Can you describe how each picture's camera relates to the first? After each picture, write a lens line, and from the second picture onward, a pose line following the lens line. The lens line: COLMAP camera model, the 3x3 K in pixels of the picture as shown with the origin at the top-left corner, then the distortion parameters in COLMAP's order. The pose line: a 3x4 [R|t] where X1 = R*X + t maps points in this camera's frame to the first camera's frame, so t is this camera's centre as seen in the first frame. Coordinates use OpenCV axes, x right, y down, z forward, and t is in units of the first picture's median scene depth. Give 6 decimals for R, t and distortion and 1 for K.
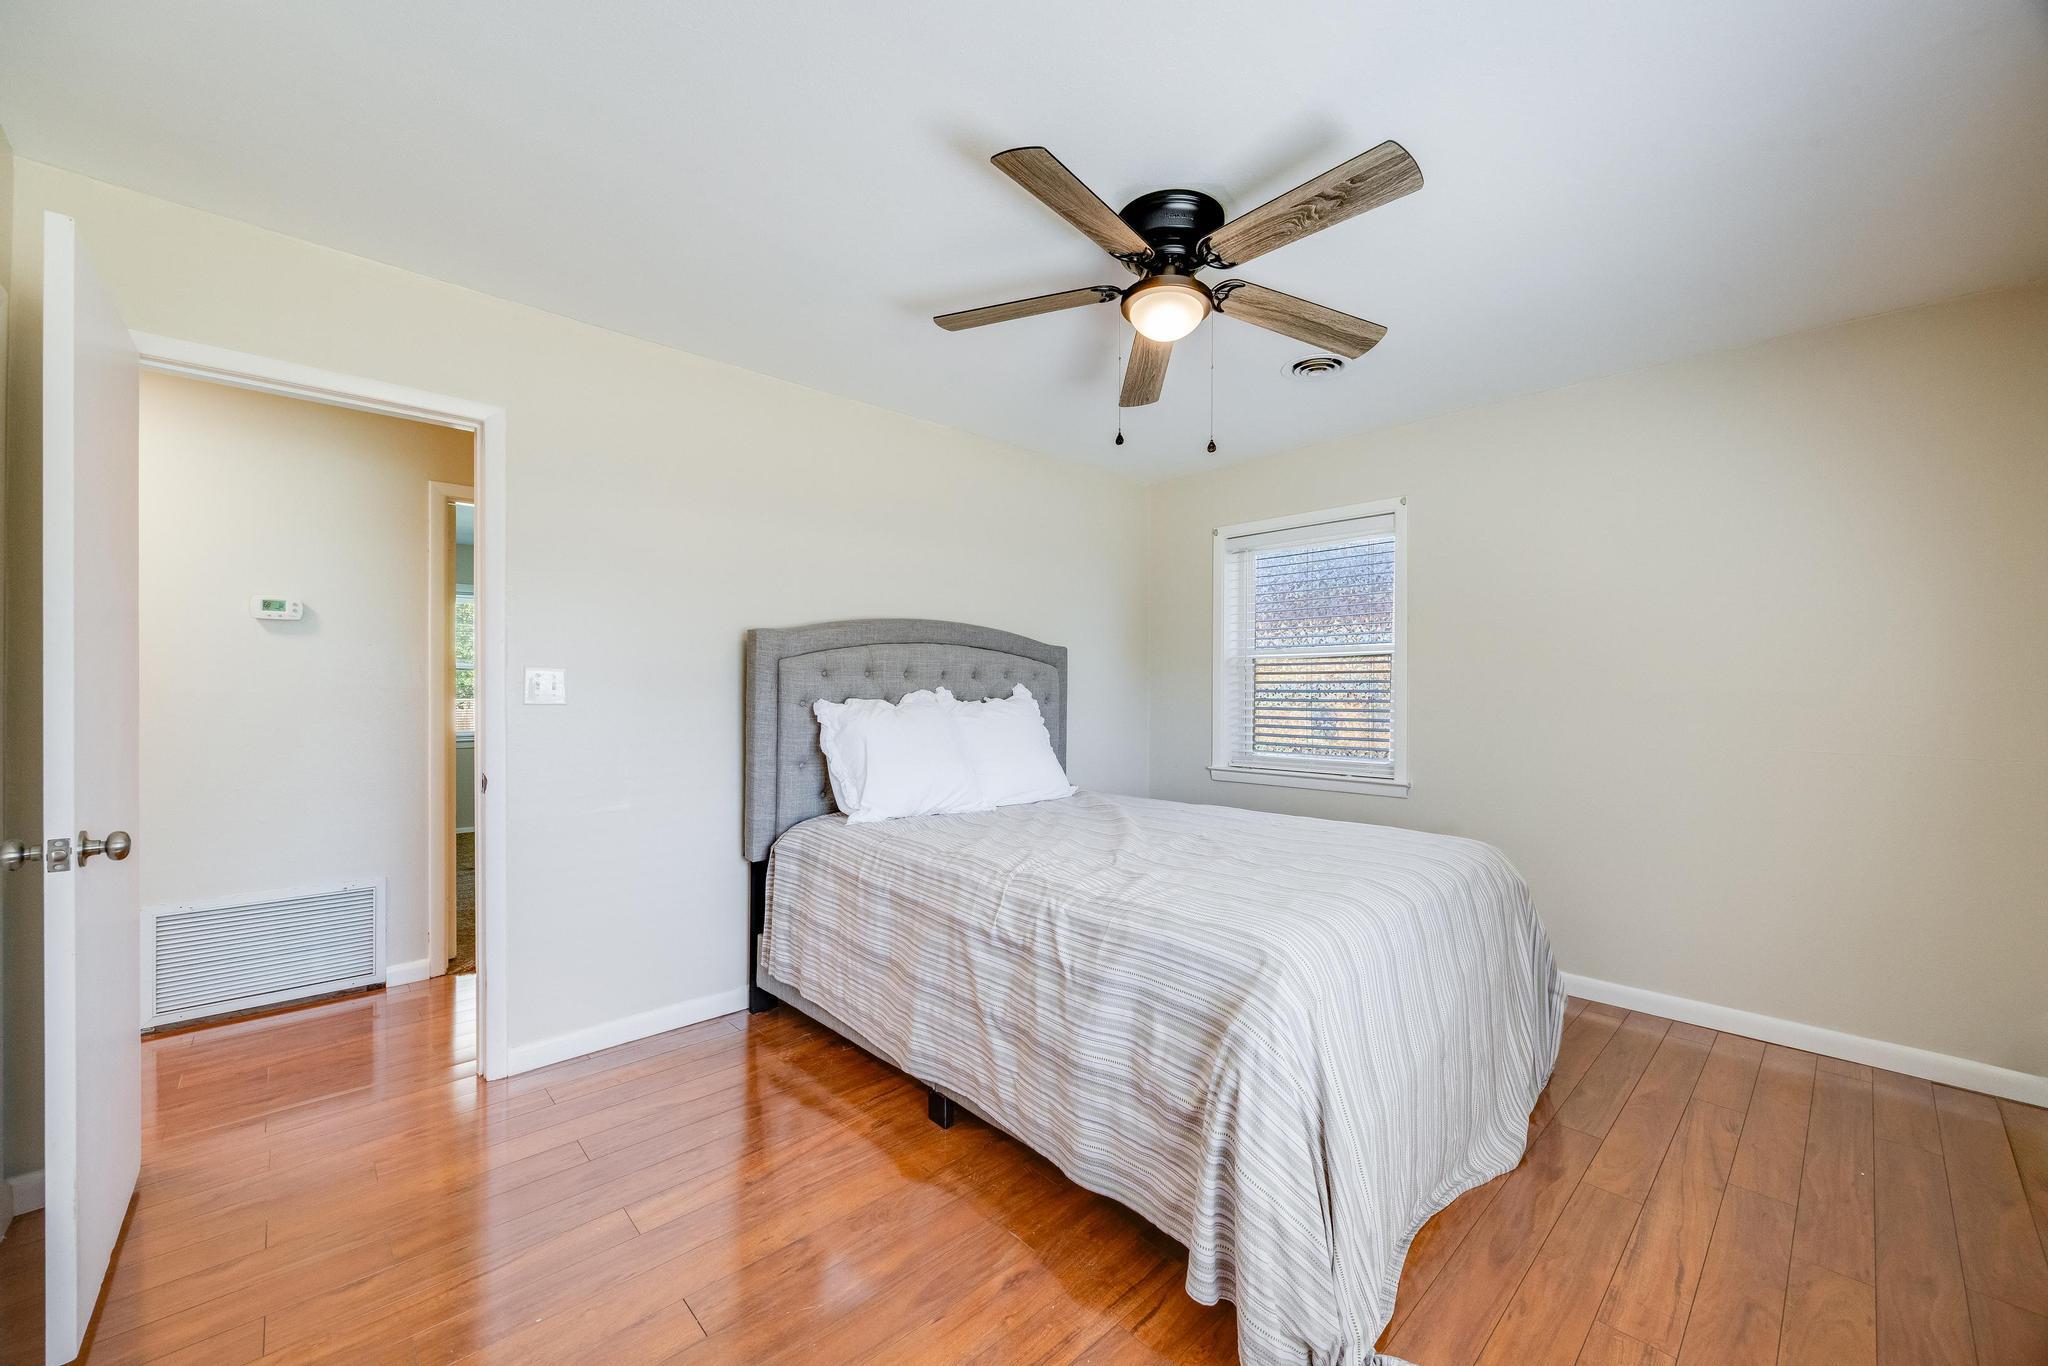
lens RADIAL K [[781.9, 0, 1018.5], [0, 781.9, 703.0], [0, 0, 1]] dist [0.002330, 0.000165]
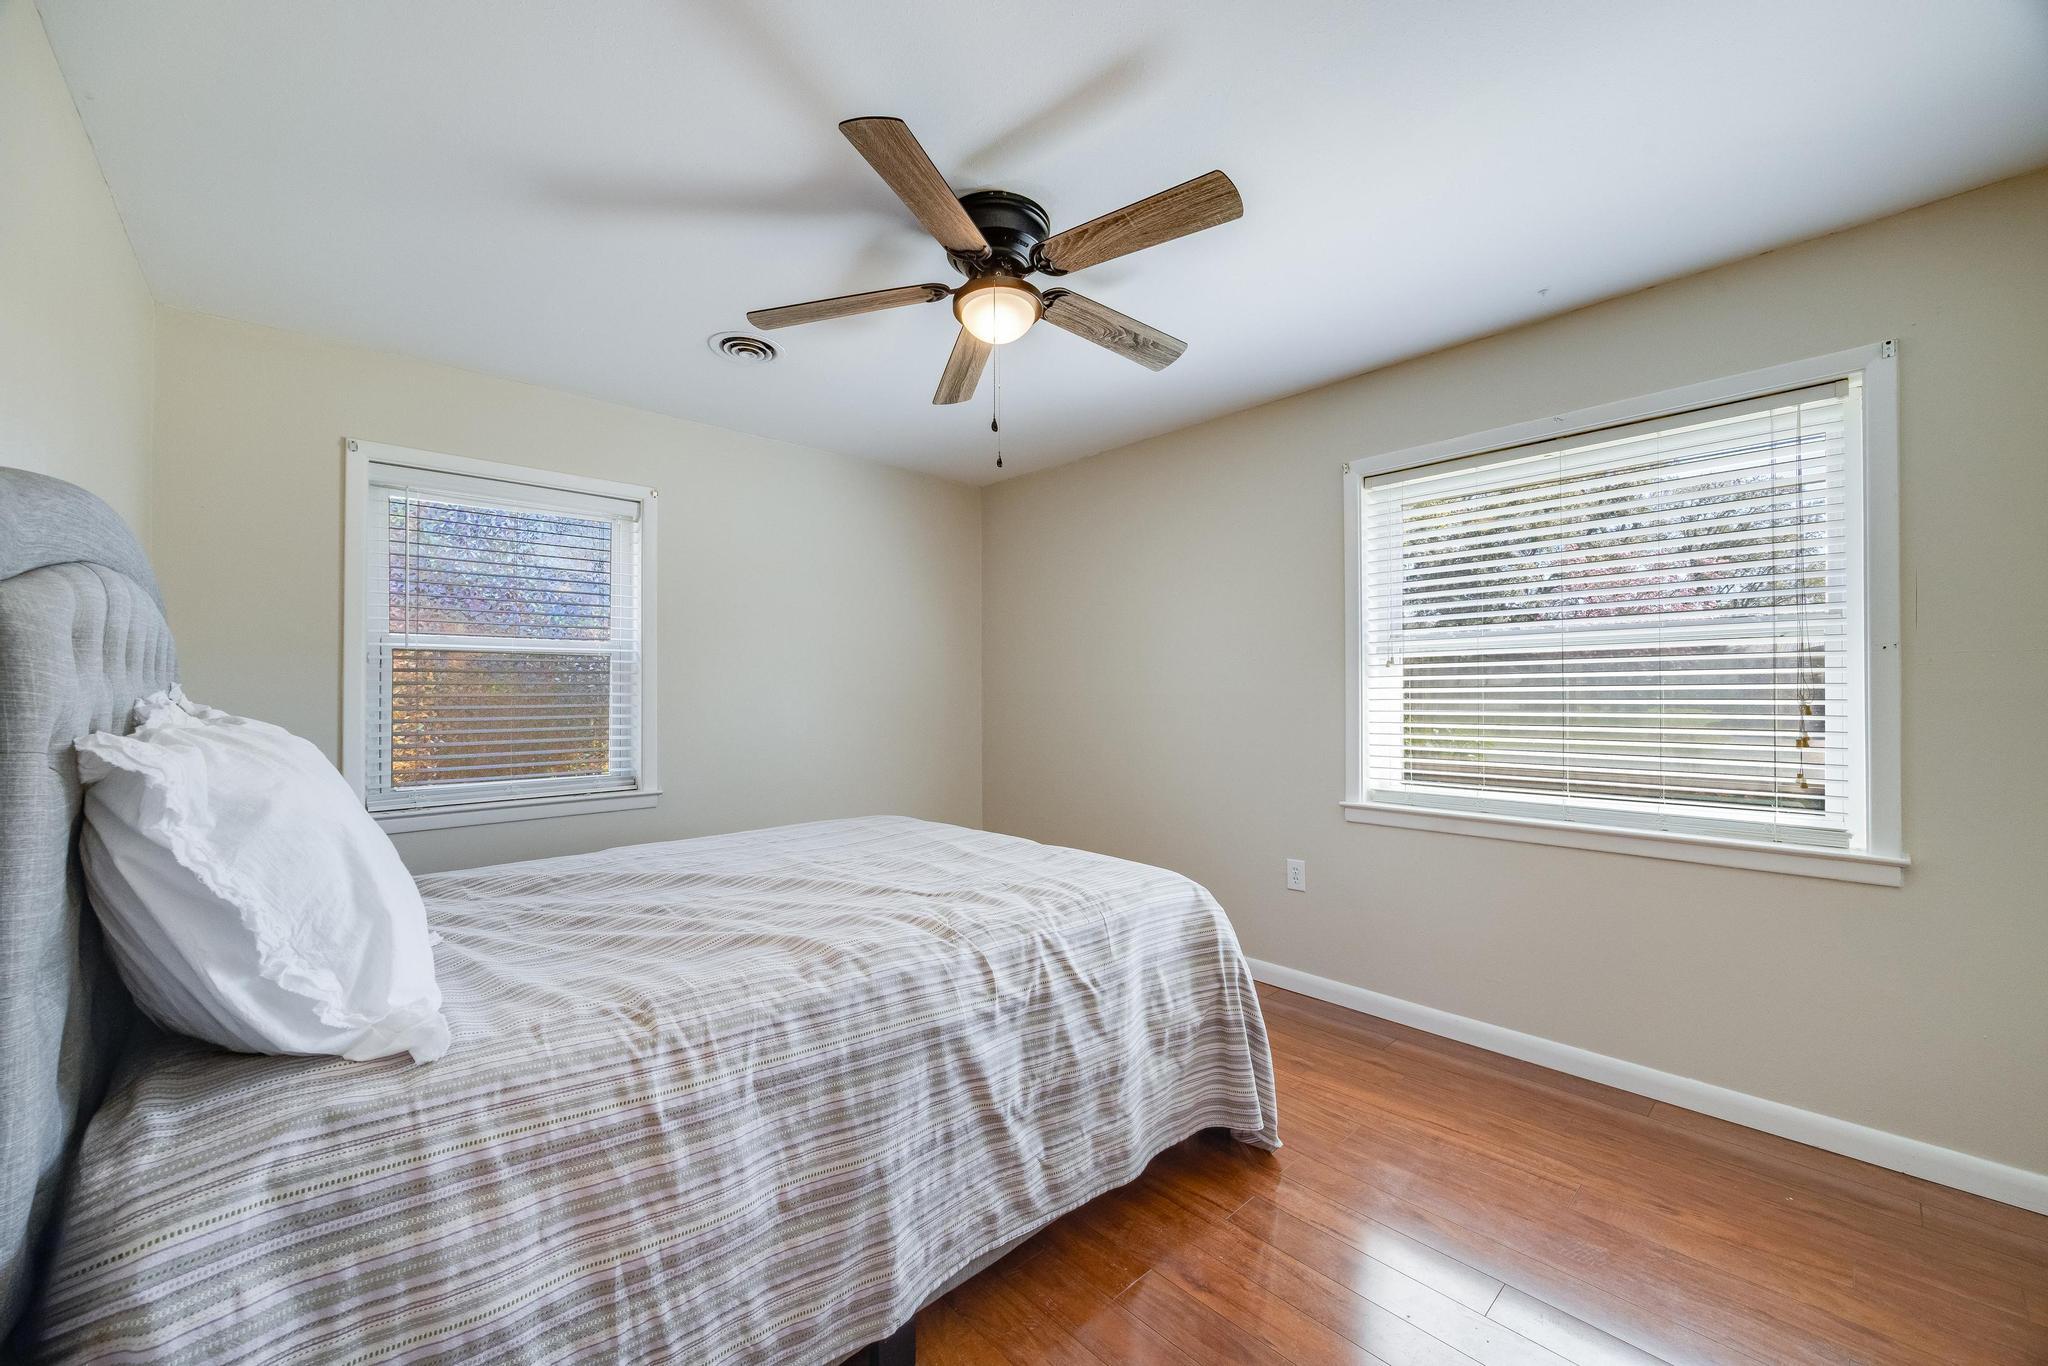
lens RADIAL K [[768.9, 0, 1037.3], [0, 768.9, 698.2], [0, 0, 1]] dist [-0.002489, -0.000023]
pose [[0.003917, -0.008944, 0.999952, -0.786999], [0.018866, 0.999783, 0.008868, -0.018131], [-0.999814, 0.018830, 0.004085, 0.951353]]
